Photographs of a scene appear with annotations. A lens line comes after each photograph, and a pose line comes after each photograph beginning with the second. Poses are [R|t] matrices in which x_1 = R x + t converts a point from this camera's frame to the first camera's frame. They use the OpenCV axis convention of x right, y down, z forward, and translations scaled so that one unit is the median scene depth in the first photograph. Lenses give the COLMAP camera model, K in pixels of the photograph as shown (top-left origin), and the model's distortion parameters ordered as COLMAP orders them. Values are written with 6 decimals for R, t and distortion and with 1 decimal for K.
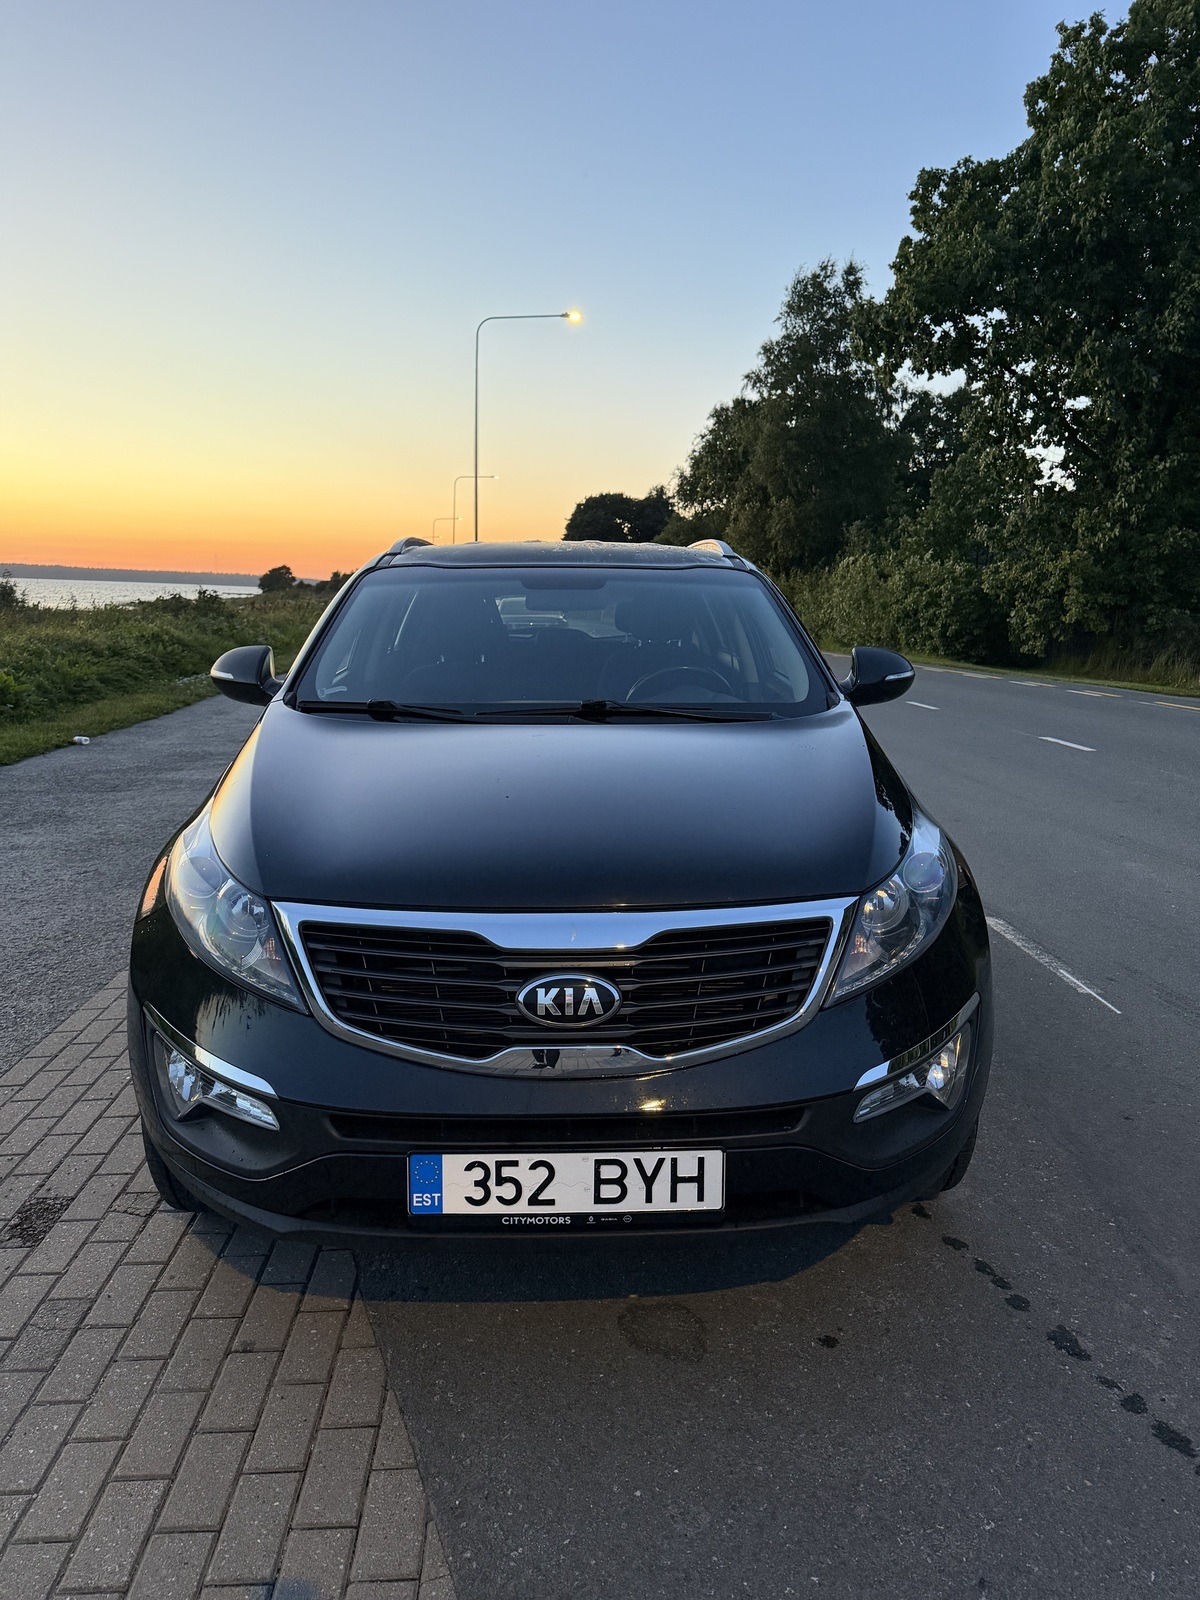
lens RADIAL K [[1036.6, 0, 603.2], [0, 1036.6, 795.3], [0, 0, 1]] dist [-0.000261, -0.004134]
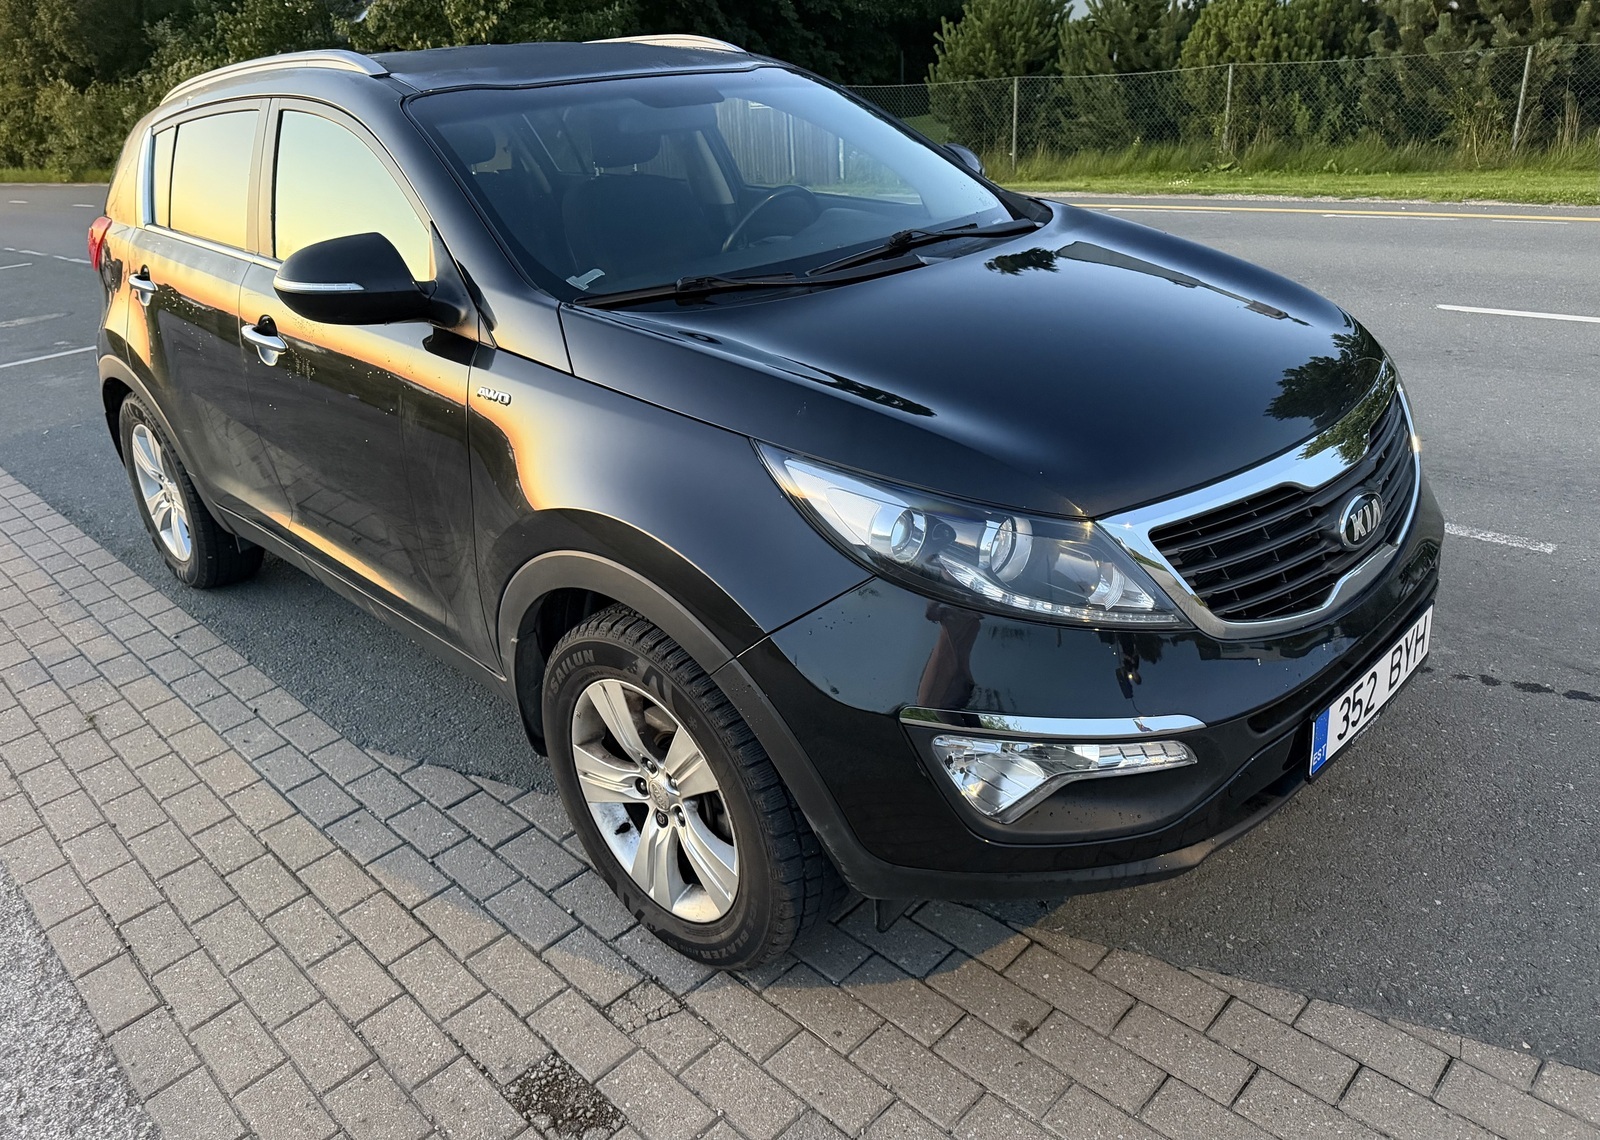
lens RADIAL K [[1067.7, 0, 808.8], [0, 1067.7, 507.5], [0, 0, 1]] dist [0.000675, 0.001290]
pose [[0.759199, -0.289659, 0.582851, -1.047846], [0.184066, 0.954506, 0.234603, -0.156041], [-0.624289, -0.070827, 0.777976, 0.529715]]
